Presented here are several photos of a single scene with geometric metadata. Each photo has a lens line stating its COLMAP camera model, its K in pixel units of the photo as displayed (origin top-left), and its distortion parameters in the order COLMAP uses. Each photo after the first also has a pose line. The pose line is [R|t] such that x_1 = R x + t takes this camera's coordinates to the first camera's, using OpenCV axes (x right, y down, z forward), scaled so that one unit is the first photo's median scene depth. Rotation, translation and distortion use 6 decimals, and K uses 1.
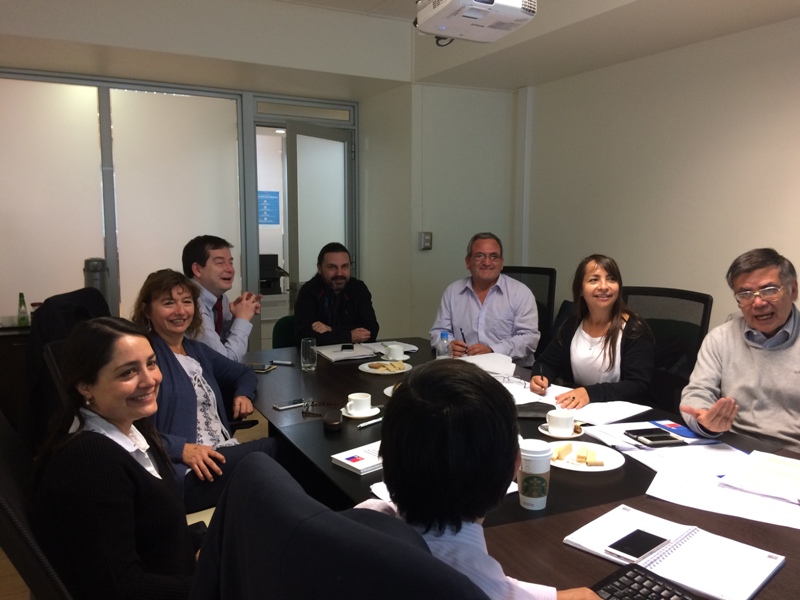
lens RADIAL K [[670.7, 0, 401.0], [0, 670.7, 288.7], [0, 0, 1]] dist [0.087455, -0.140227]
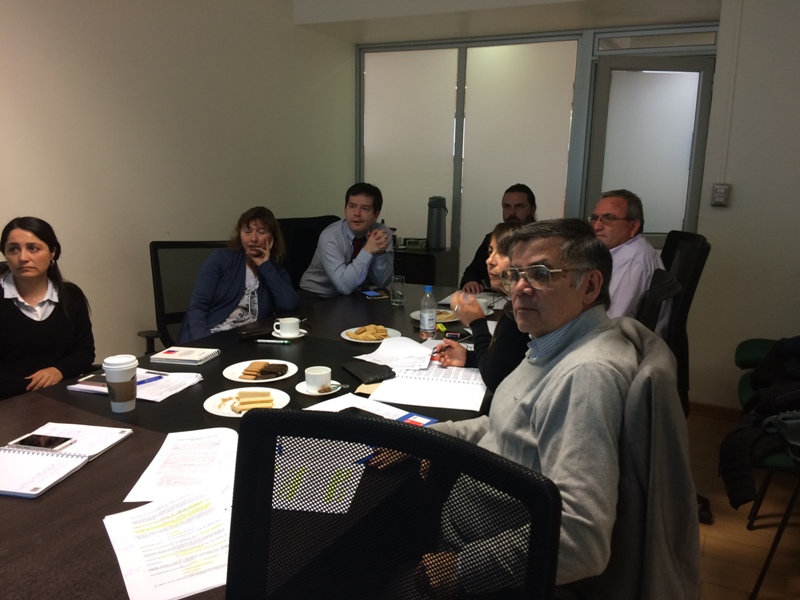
lens RADIAL K [[670.7, 0, 401.0], [0, 670.7, 288.7], [0, 0, 1]] dist [0.087455, -0.140227]
pose [[0.579836, 0.157675, -0.799330, 0.486222], [-0.092729, 0.987491, 0.127526, -0.029931], [0.809439, 0.000177, 0.587204, 0.242057]]
